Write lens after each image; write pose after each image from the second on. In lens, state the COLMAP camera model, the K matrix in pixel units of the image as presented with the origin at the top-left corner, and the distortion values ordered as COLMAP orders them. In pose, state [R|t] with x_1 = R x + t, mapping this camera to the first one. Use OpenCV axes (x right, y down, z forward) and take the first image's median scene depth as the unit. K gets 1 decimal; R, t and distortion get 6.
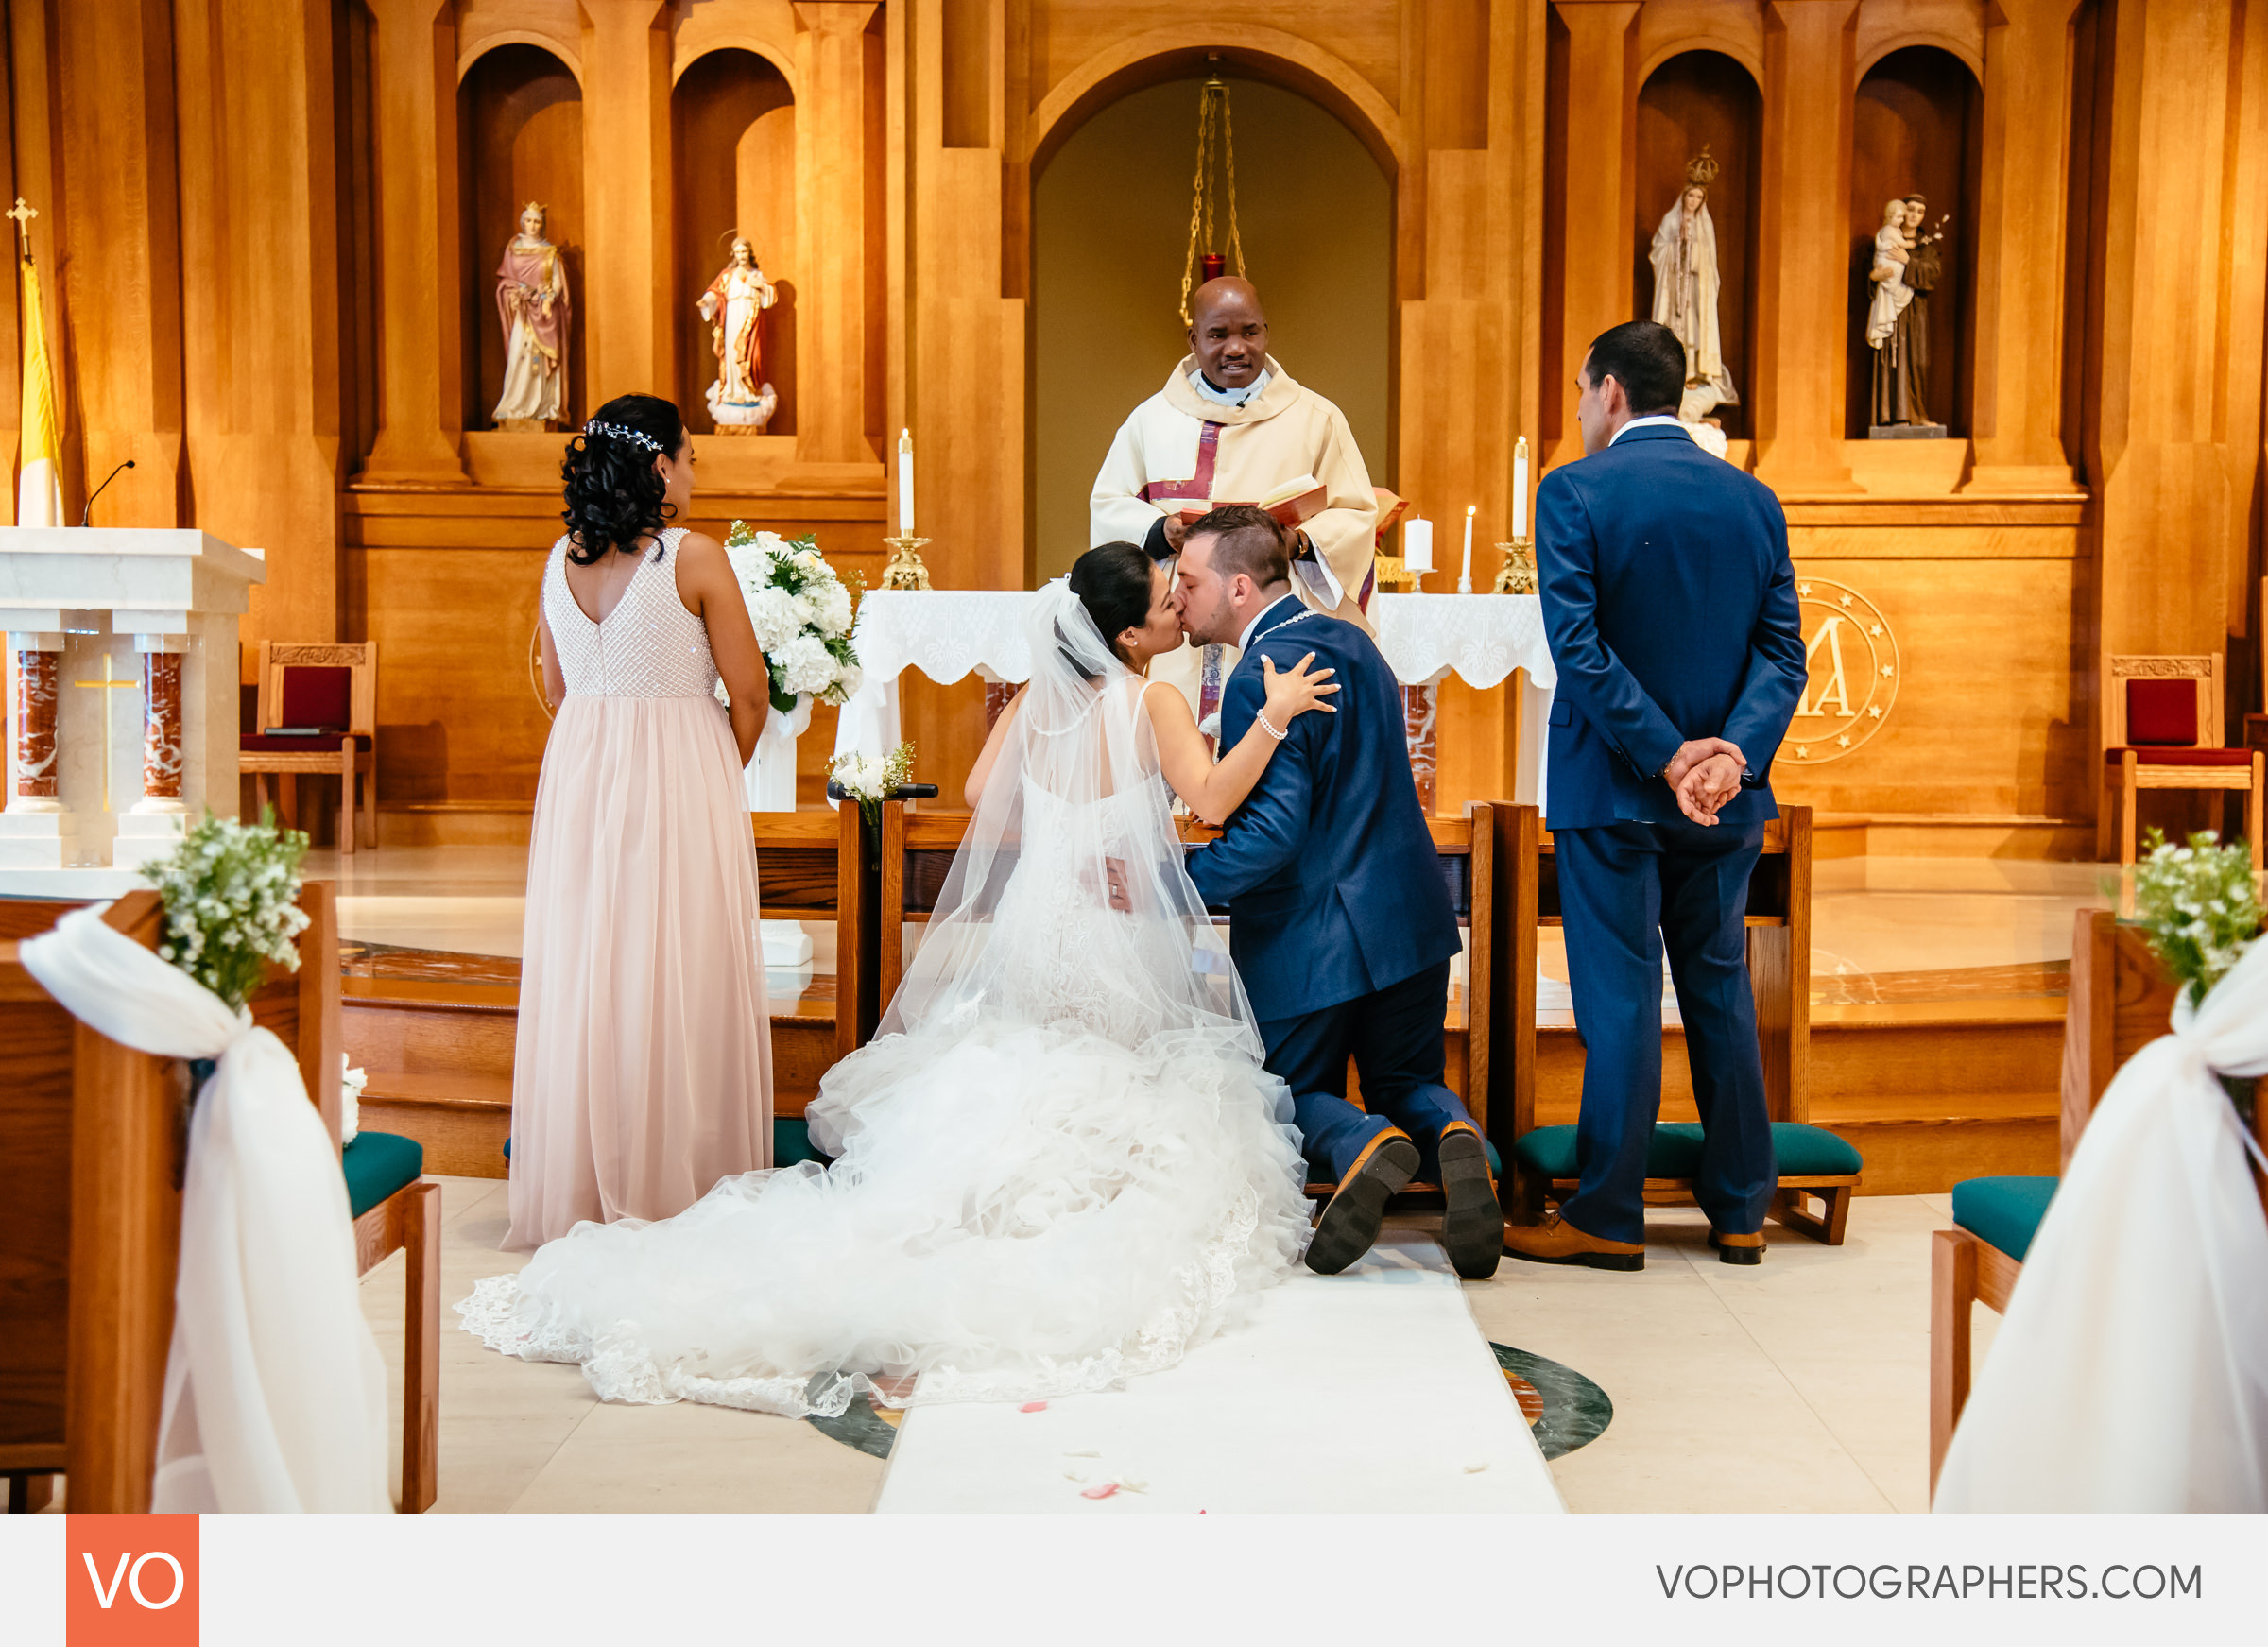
lens RADIAL K [[3165.3, 0, 1135.2], [0, 3165.3, 772.8], [0, 0, 1]] dist [0.237986, 0.062201]
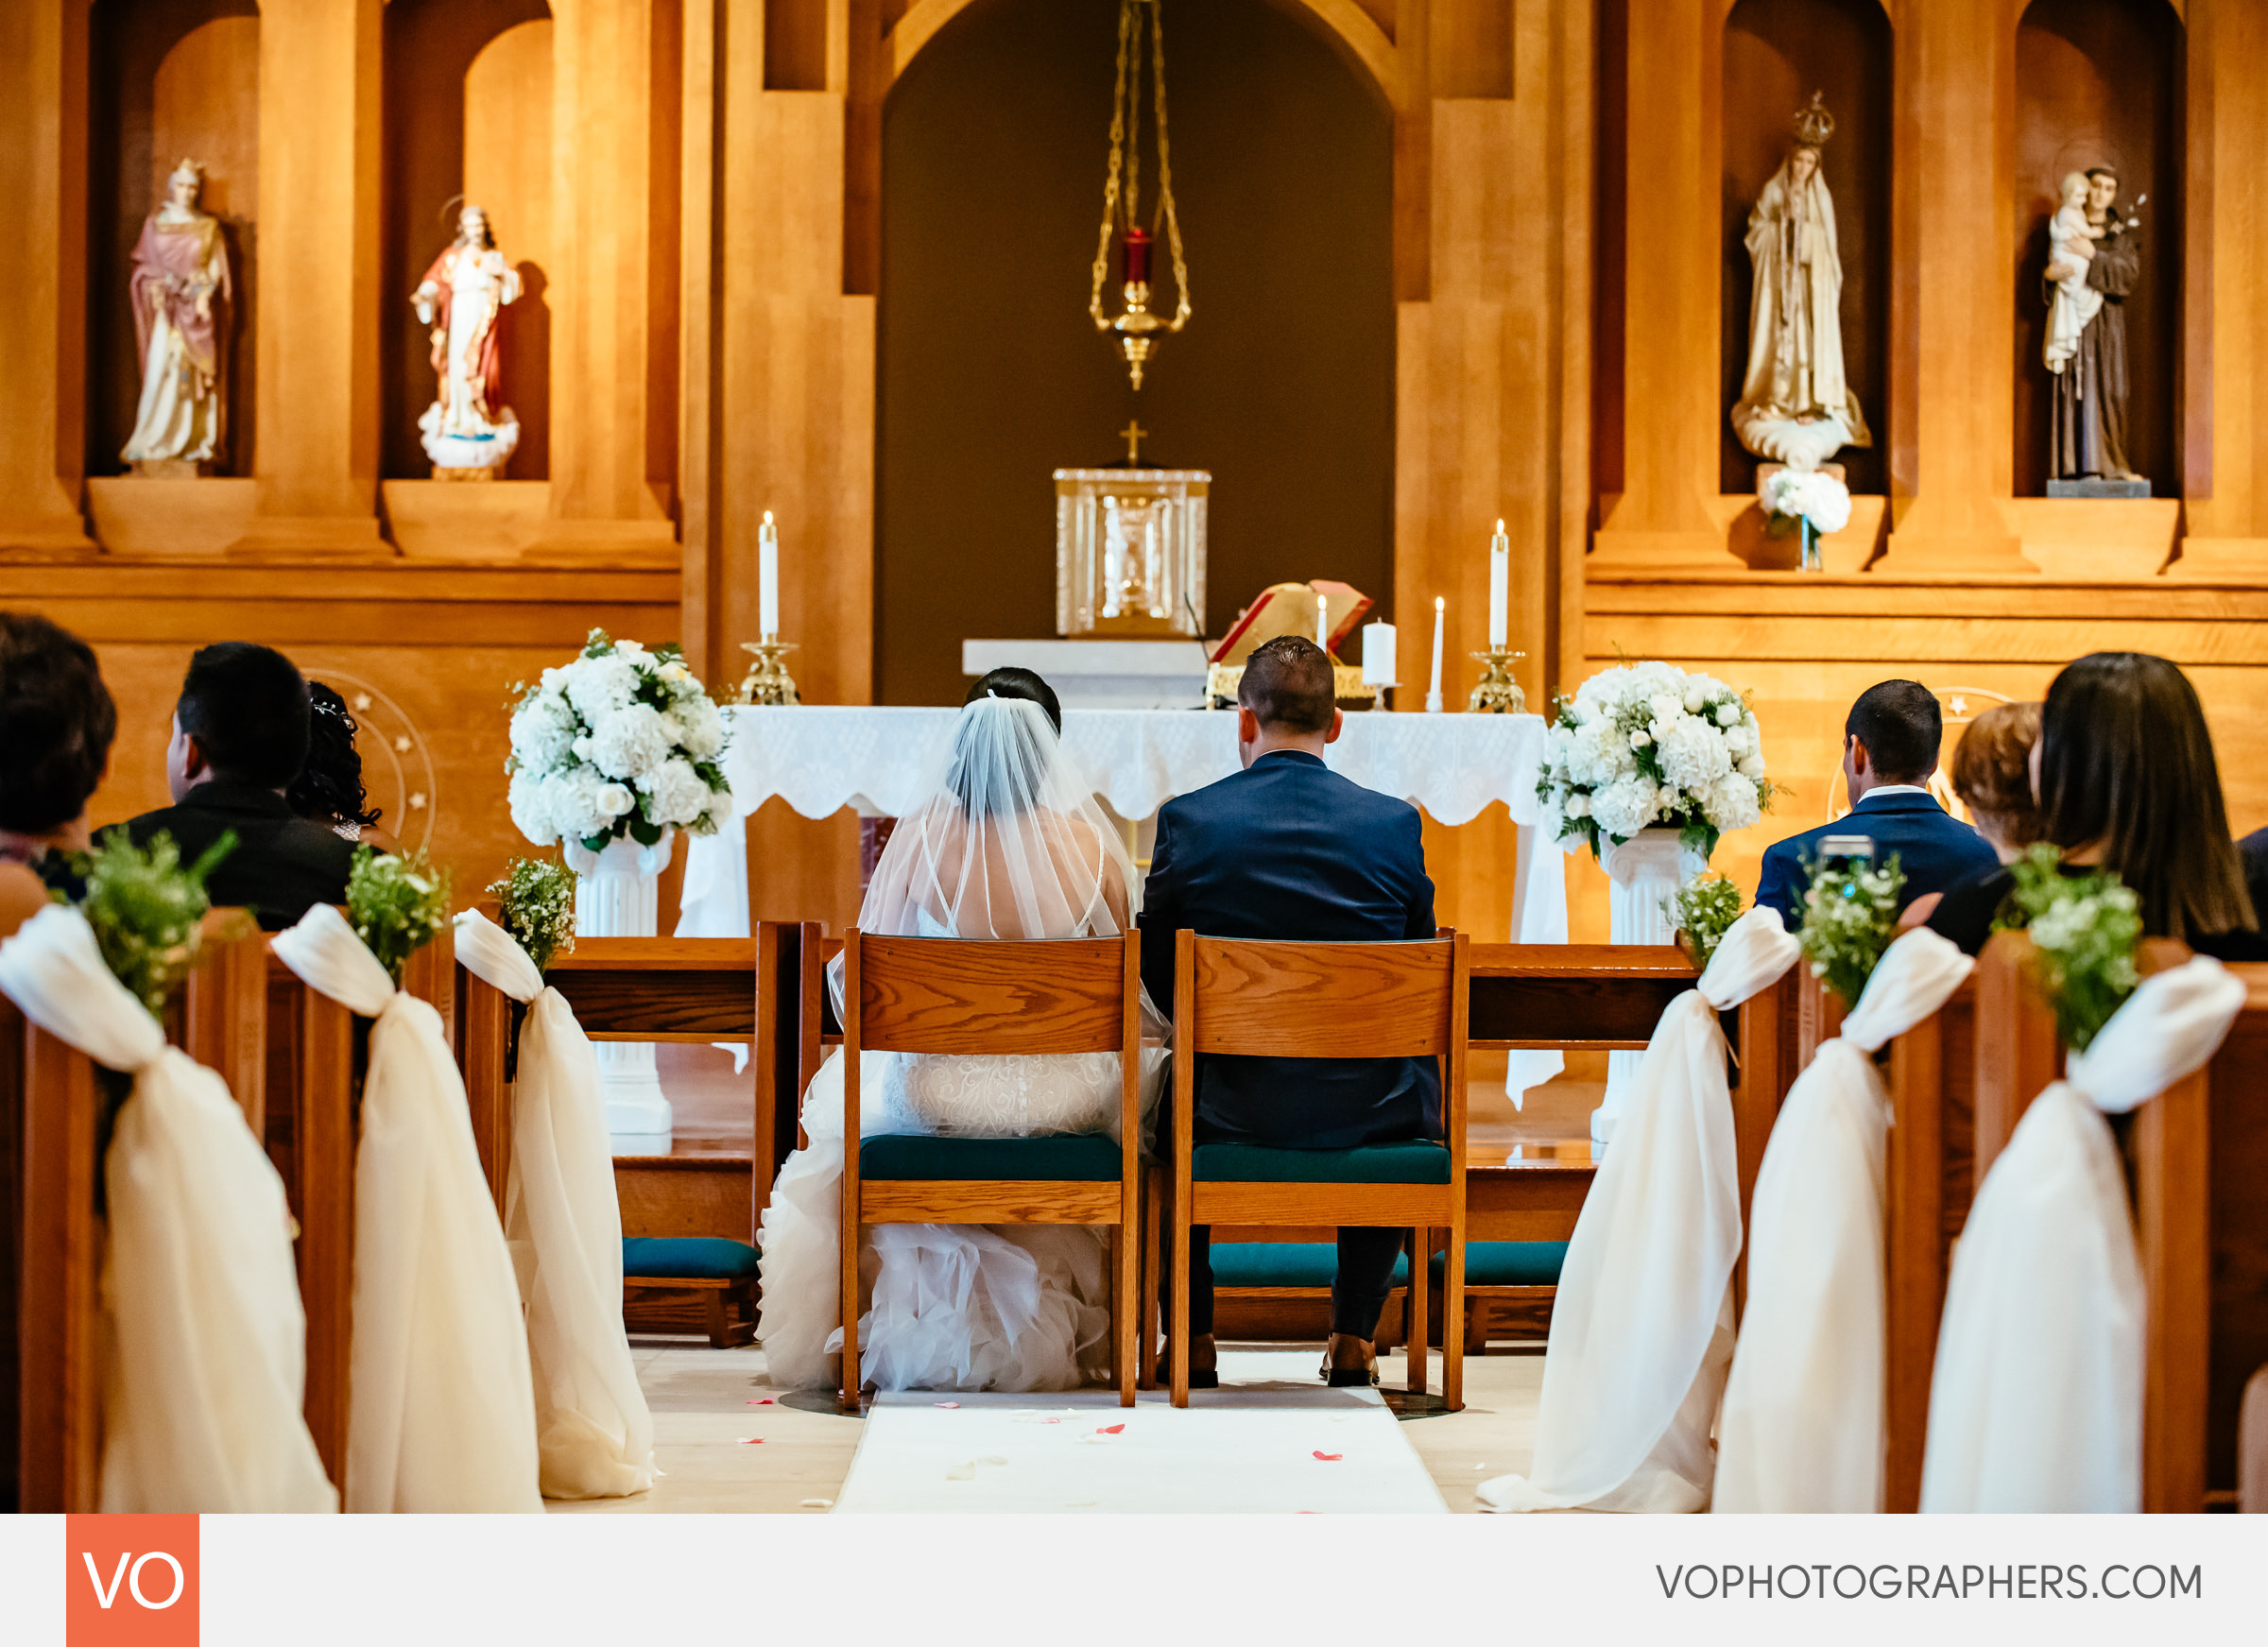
lens RADIAL K [[7018.6, 0, 1134.0], [0, 7018.6, 823.5], [0, 0, 1]] dist [-0.007979, 0.003897]
pose [[0.999729, 0.002832, 0.023126, -0.012283], [-0.001978, 0.999318, -0.036884, 0.027692], [-0.023215, 0.036828, 0.999052, -0.566318]]
